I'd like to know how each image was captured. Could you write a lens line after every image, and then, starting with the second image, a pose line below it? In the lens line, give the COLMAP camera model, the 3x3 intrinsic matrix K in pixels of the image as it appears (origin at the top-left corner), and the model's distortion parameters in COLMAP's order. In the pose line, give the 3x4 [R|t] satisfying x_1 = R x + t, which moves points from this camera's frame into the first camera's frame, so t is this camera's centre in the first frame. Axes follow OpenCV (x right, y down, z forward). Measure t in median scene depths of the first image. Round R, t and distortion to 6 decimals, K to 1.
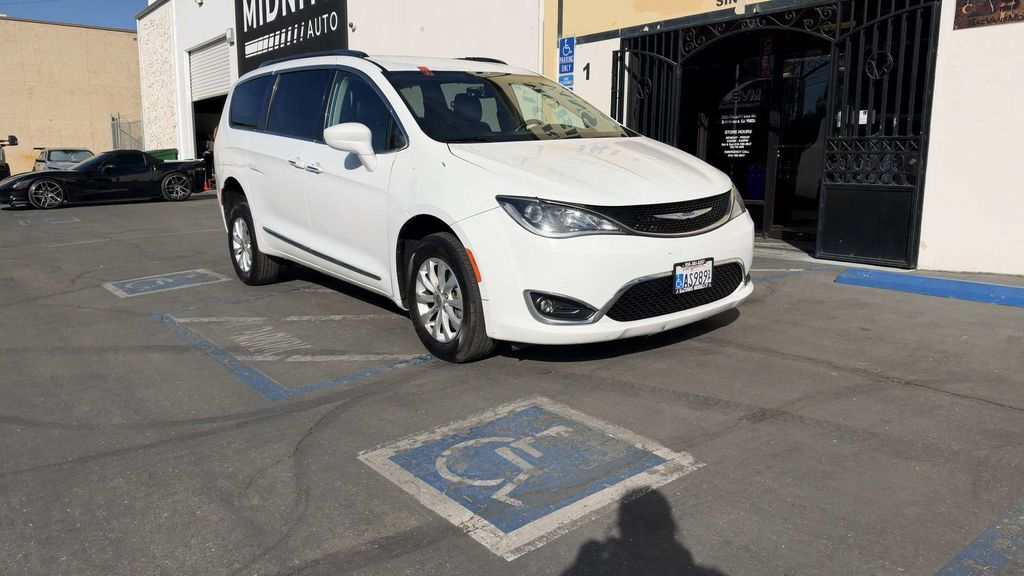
lens RADIAL K [[723.5, 0, 512.0], [0, 723.5, 288.0], [0, 0, 1]] dist [0.168884, -0.235920]
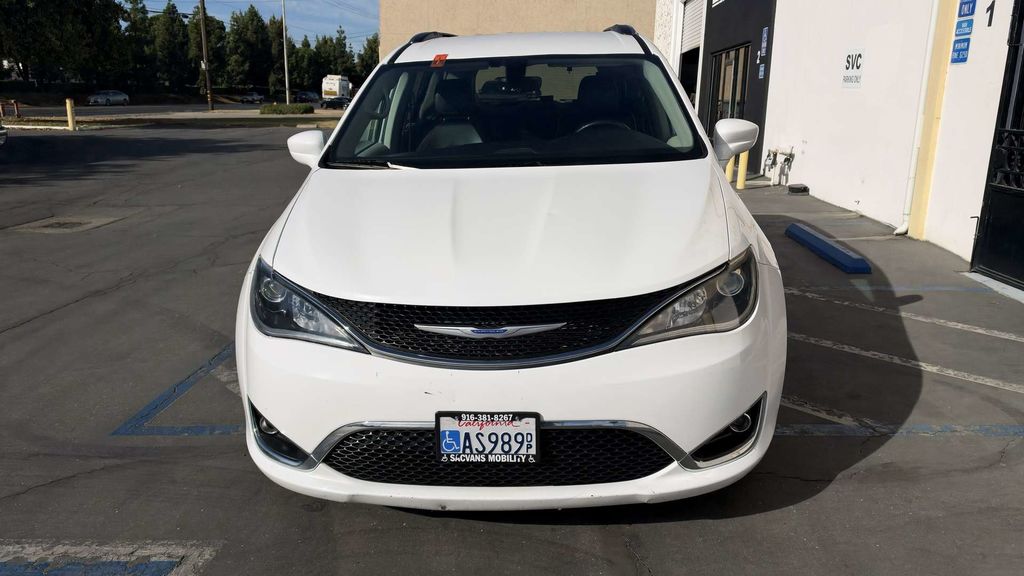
lens RADIAL K [[757.1, 0, 509.3], [0, 757.1, 256.8], [0, 0, 1]] dist [0.002414, -0.003049]
pose [[0.746518, 0.148353, -0.648616, 0.620076], [-0.127504, 0.988656, 0.079379, -0.204407], [0.653034, 0.023444, 0.756965, 0.554374]]
